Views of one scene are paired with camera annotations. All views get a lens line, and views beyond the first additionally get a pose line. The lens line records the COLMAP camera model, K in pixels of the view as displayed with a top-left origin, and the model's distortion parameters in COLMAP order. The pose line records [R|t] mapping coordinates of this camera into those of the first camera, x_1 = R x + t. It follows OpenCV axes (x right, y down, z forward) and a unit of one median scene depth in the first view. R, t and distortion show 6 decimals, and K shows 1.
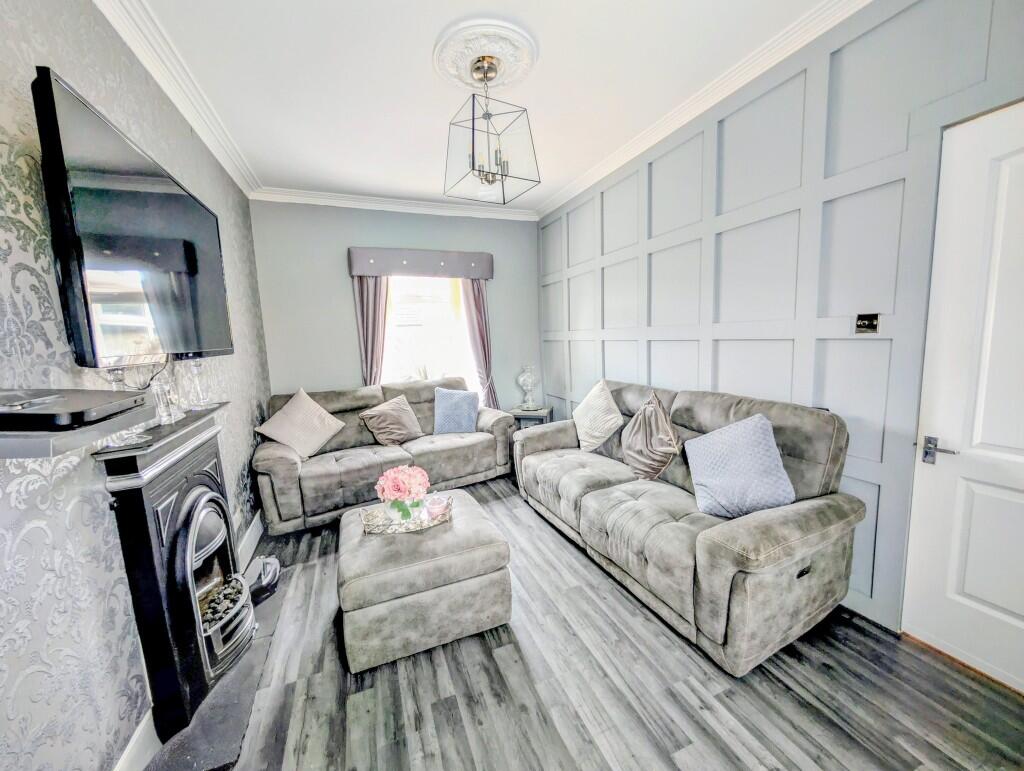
lens RADIAL K [[391.7, 0, 512.0], [0, 391.7, 385.5], [0, 0, 1]] dist [-0.000368, -0.000026]
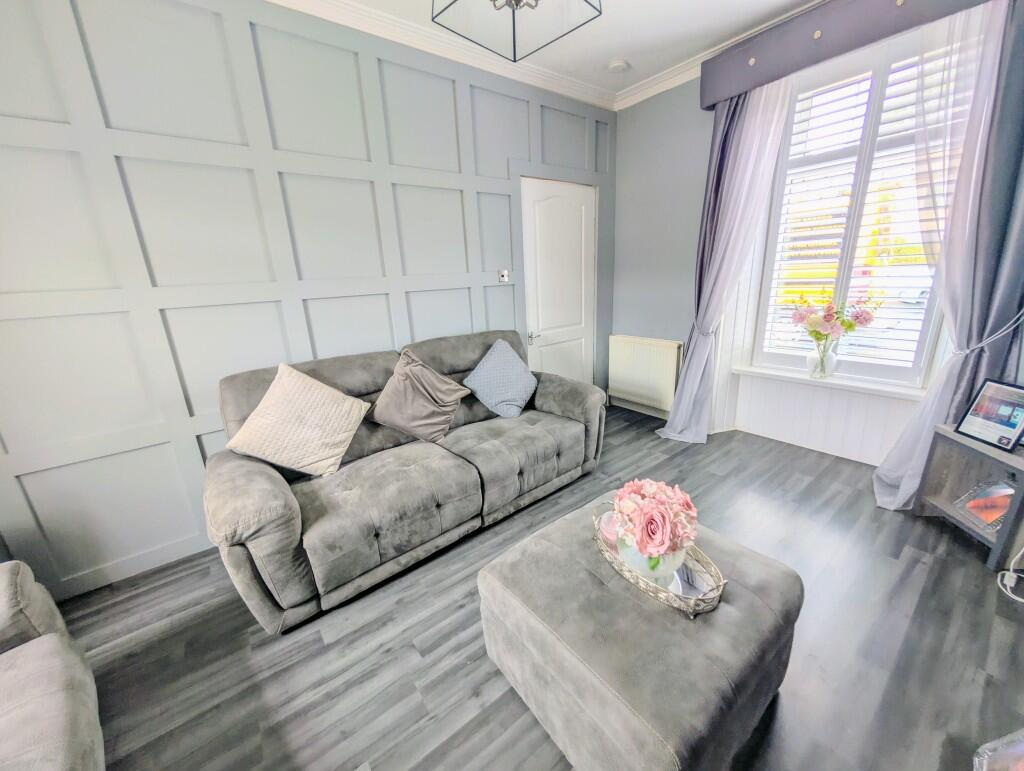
lens RADIAL K [[391.7, 0, 512.0], [0, 391.7, 385.5], [0, 0, 1]] dist [-0.000368, -0.000026]
pose [[-0.268885, -0.212924, 0.939342, -0.496581], [0.180453, 0.946853, 0.266281, -0.091162], [-0.946117, 0.241106, -0.216172, 0.862850]]
